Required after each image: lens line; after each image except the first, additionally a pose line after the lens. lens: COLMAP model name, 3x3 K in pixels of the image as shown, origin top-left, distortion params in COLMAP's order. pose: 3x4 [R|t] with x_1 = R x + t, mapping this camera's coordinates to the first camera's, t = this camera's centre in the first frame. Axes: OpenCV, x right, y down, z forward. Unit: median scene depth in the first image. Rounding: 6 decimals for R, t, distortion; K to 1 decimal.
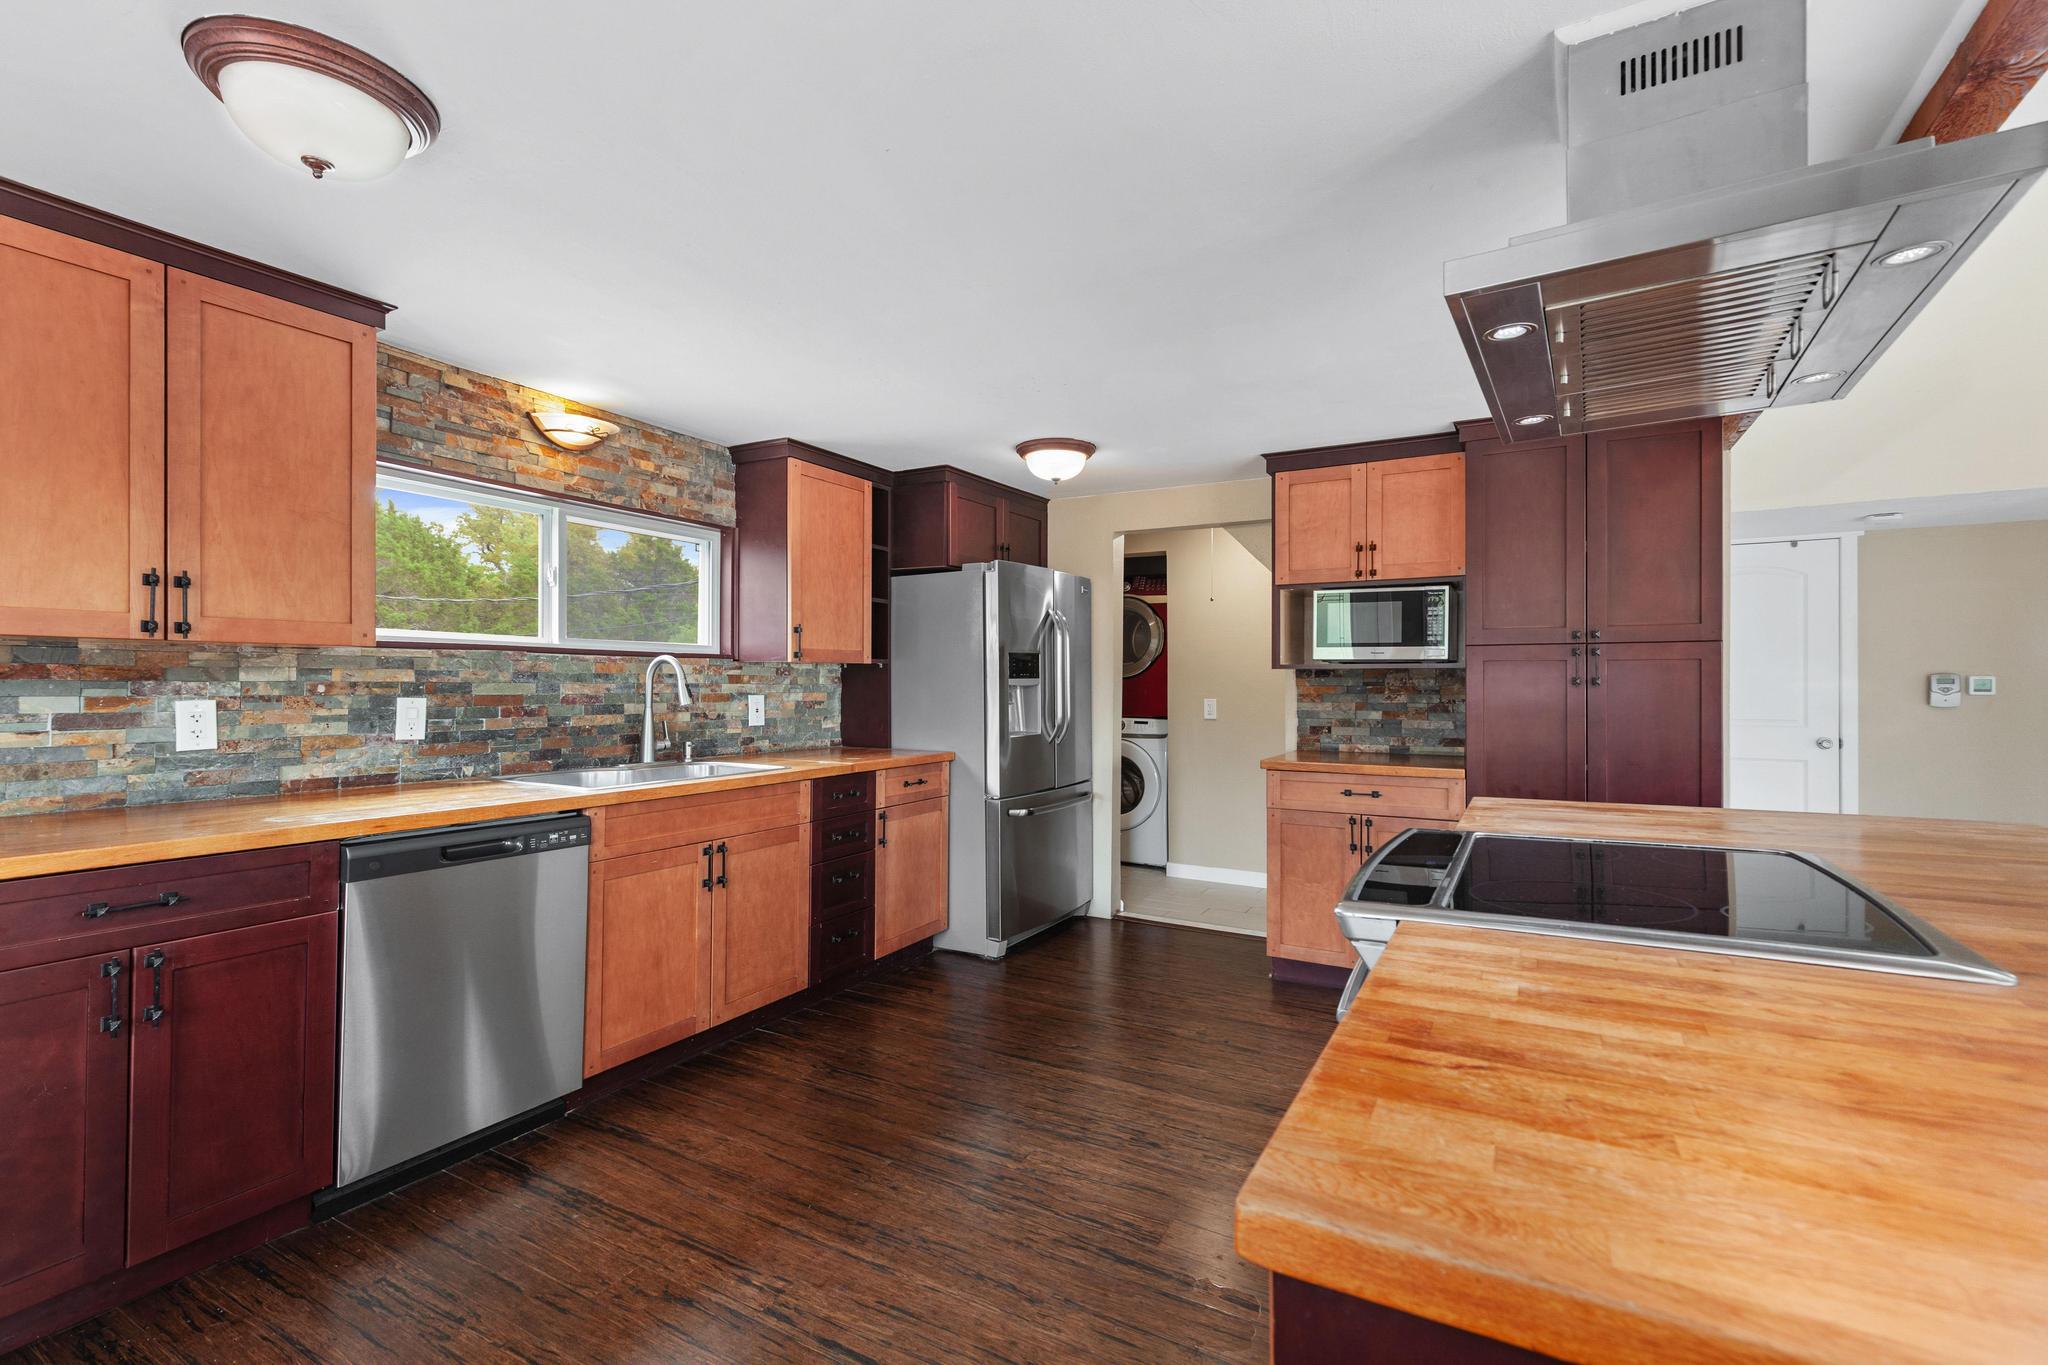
lens RADIAL K [[918.2, 0, 1024.0], [0, 918.2, 682.5], [0, 0, 1]] dist [0.003487, 0.000167]
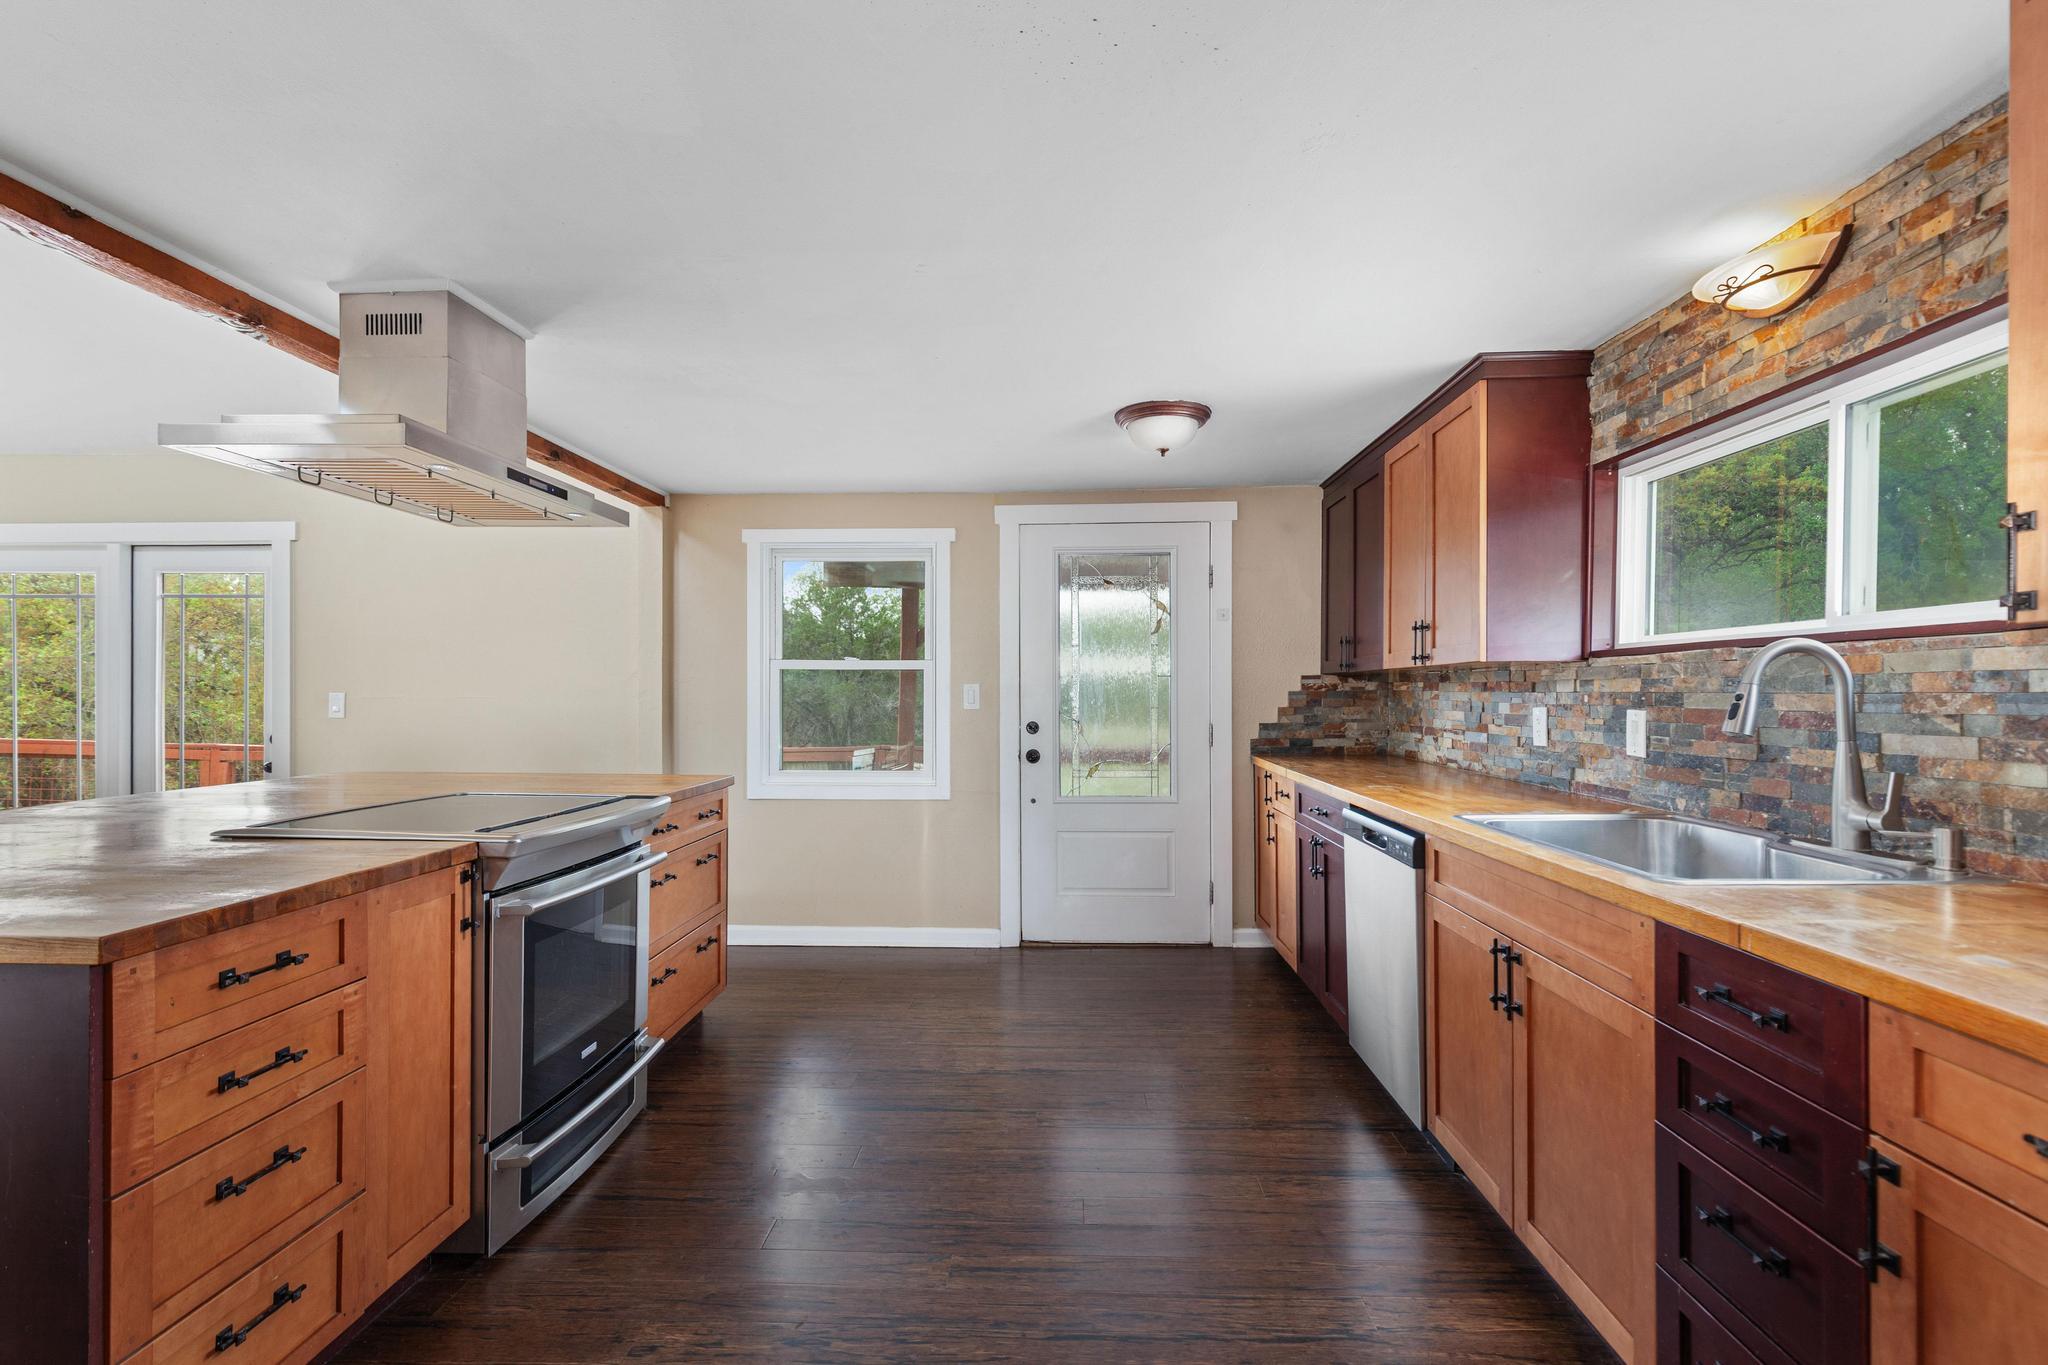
lens RADIAL K [[933.1, 0, 1016.6], [0, 933.1, 692.2], [0, 0, 1]] dist [0.021851, -0.000194]
pose [[-0.894627, -0.003165, -0.446803, 0.235642], [-0.001229, 0.999989, -0.004624, 0.003722], [0.446812, -0.003587, -0.894620, 1.291058]]
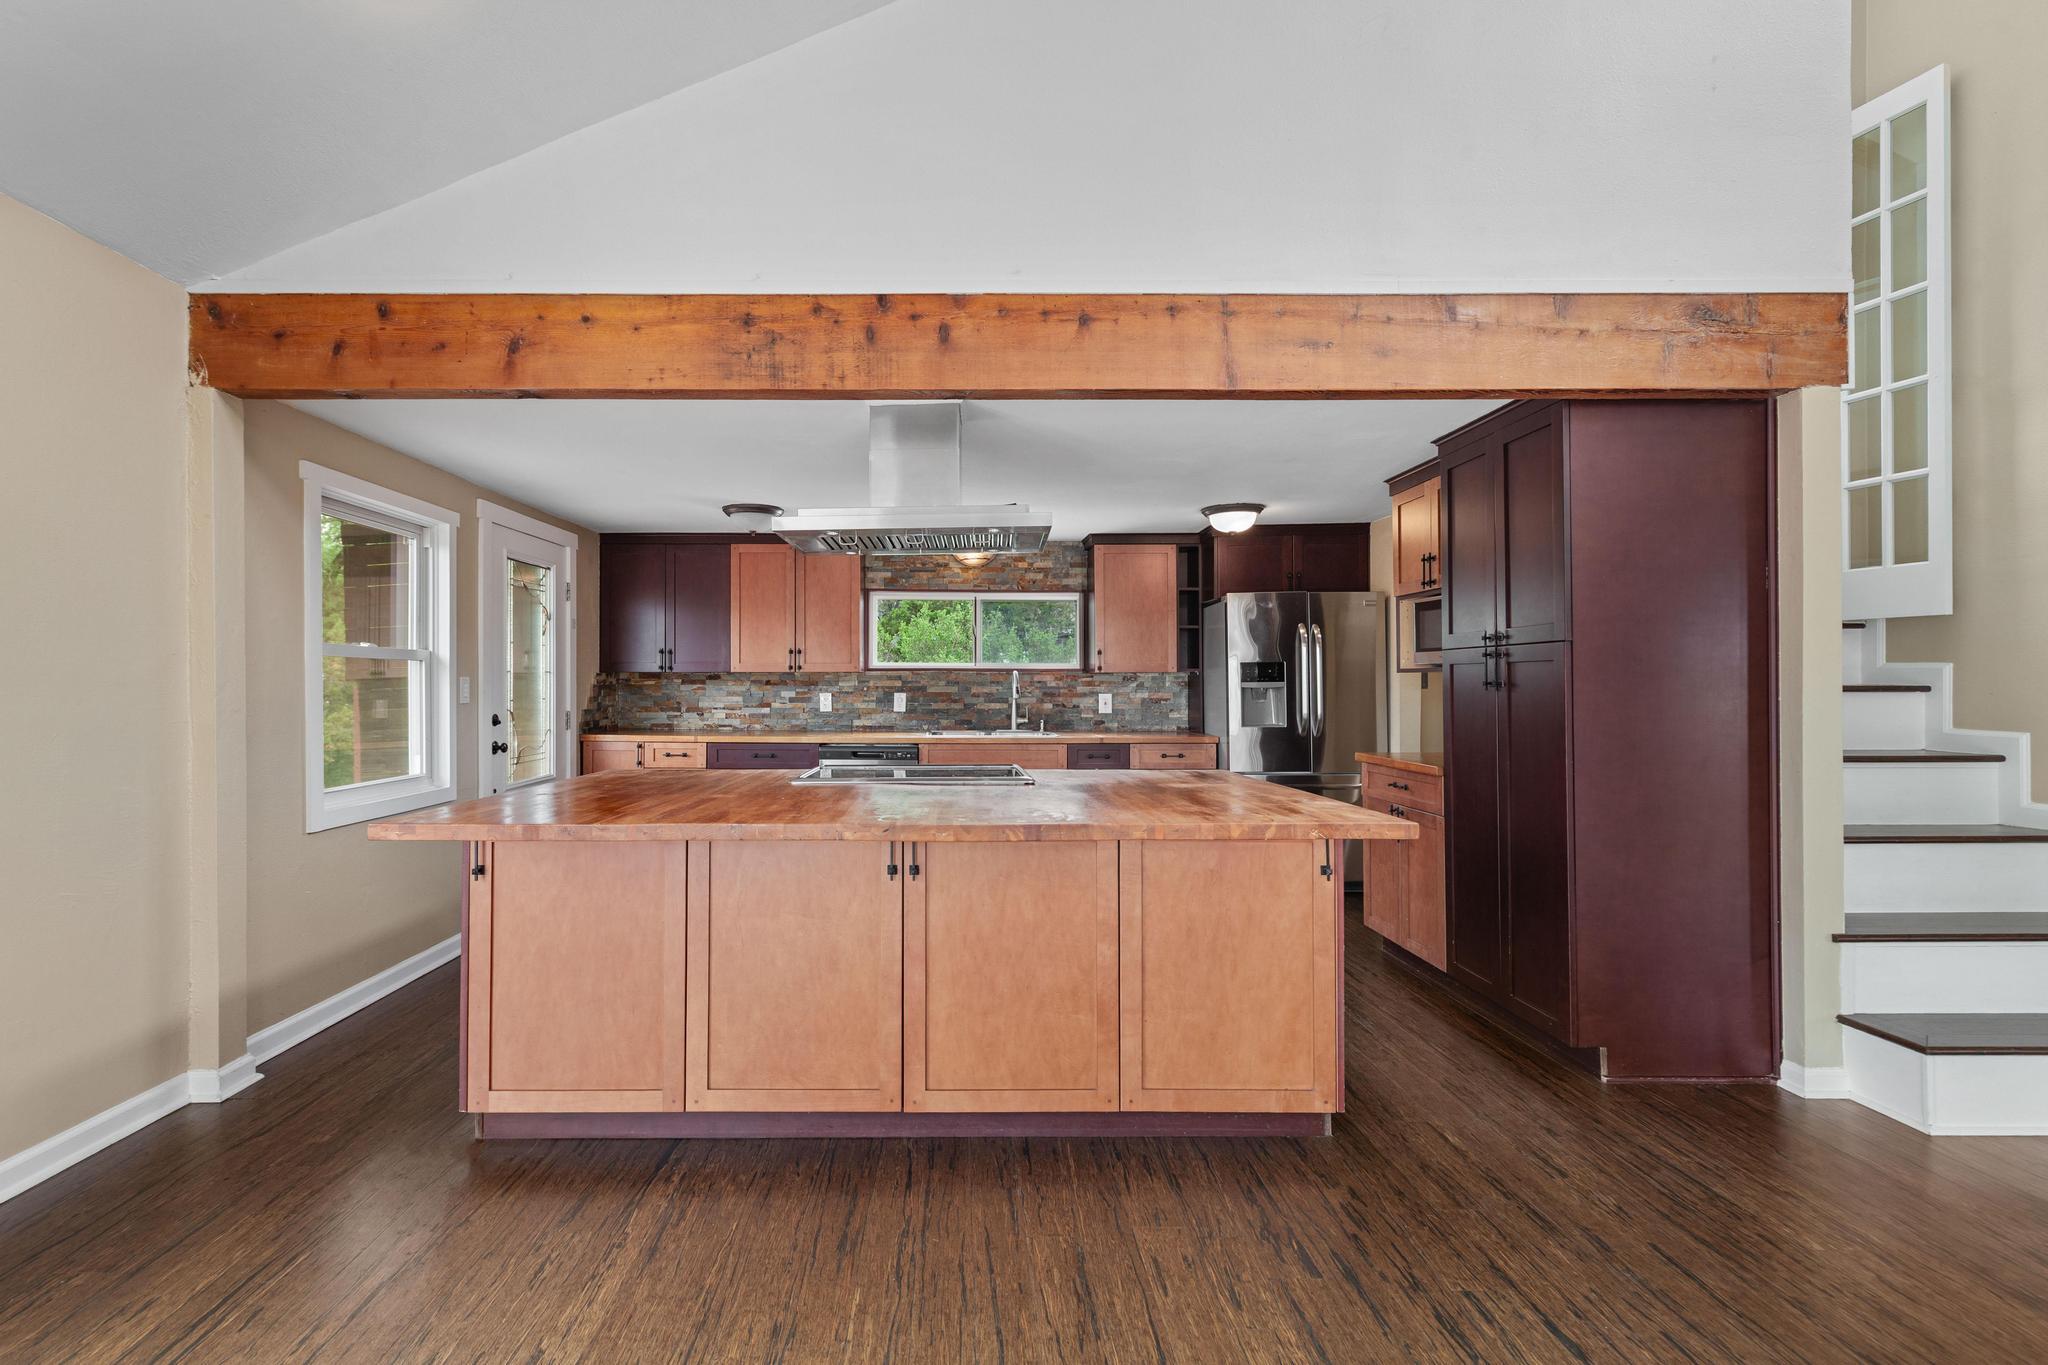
lens RADIAL K [[949.5, 0, 953.7], [0, 949.5, 679.1], [0, 0, 1]] dist [0.007287, -0.000790]
pose [[0.493924, -0.007466, -0.869473, 1.191676], [0.002804, 0.999972, -0.006994, -0.000653], [0.869500, 0.001016, 0.493931, -0.032613]]
